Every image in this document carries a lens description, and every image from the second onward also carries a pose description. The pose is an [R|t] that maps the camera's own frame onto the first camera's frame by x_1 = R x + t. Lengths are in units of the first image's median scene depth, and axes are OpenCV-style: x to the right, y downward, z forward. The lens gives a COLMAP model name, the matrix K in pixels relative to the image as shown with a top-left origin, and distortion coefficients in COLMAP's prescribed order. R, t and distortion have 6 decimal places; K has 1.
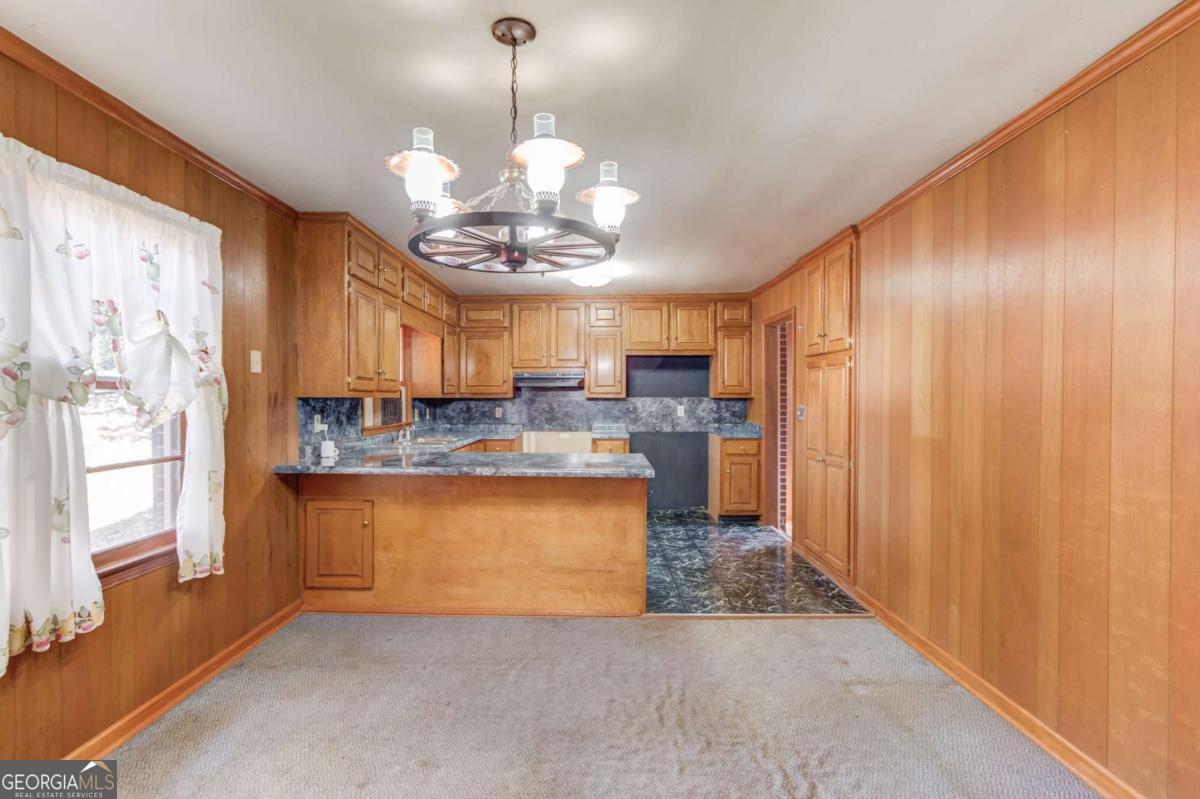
lens RADIAL K [[586.0, 0, 600.0], [0, 586.0, 399.5], [0, 0, 1]] dist [0.000428, 0.000328]
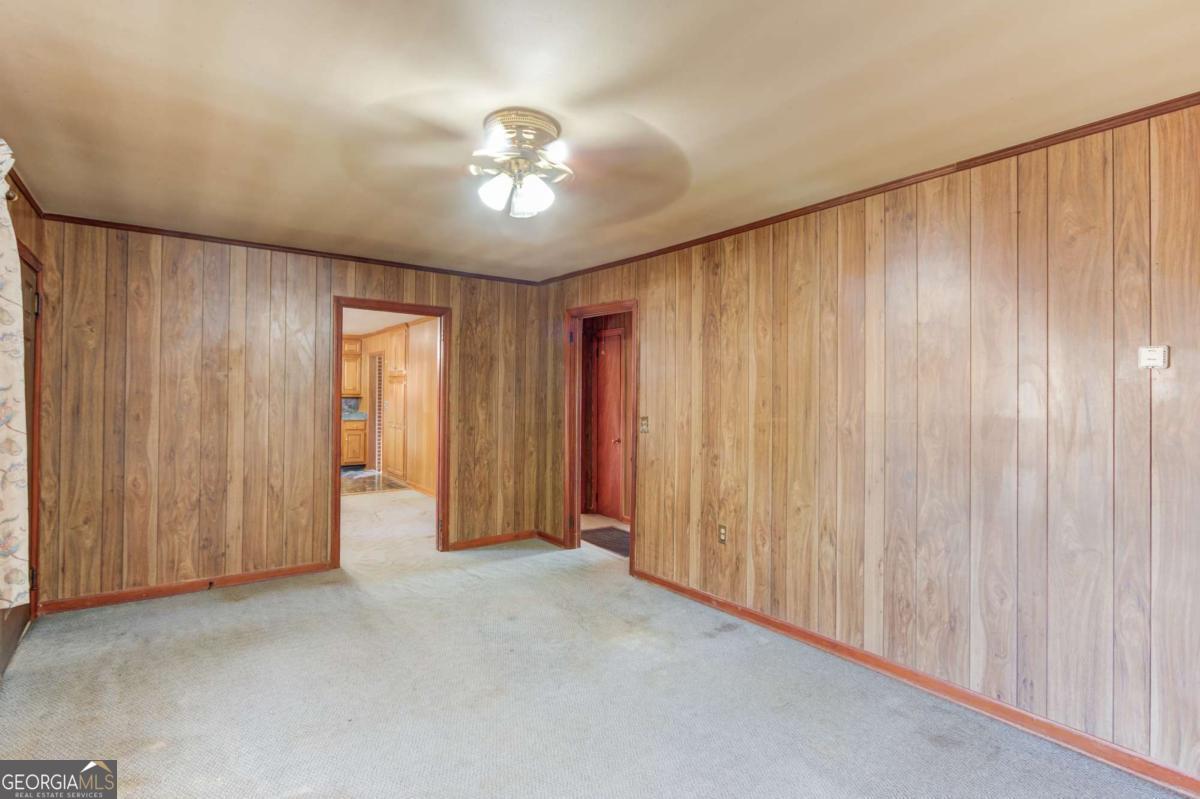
lens RADIAL K [[586.0, 0, 600.0], [0, 586.0, 399.5], [0, 0, 1]] dist [0.000428, 0.000328]
pose [[0.810201, 0.004477, 0.586134, -0.191072], [-0.006662, 0.999977, 0.001571, -0.003394], [-0.586114, -0.005177, 0.810212, -0.845080]]
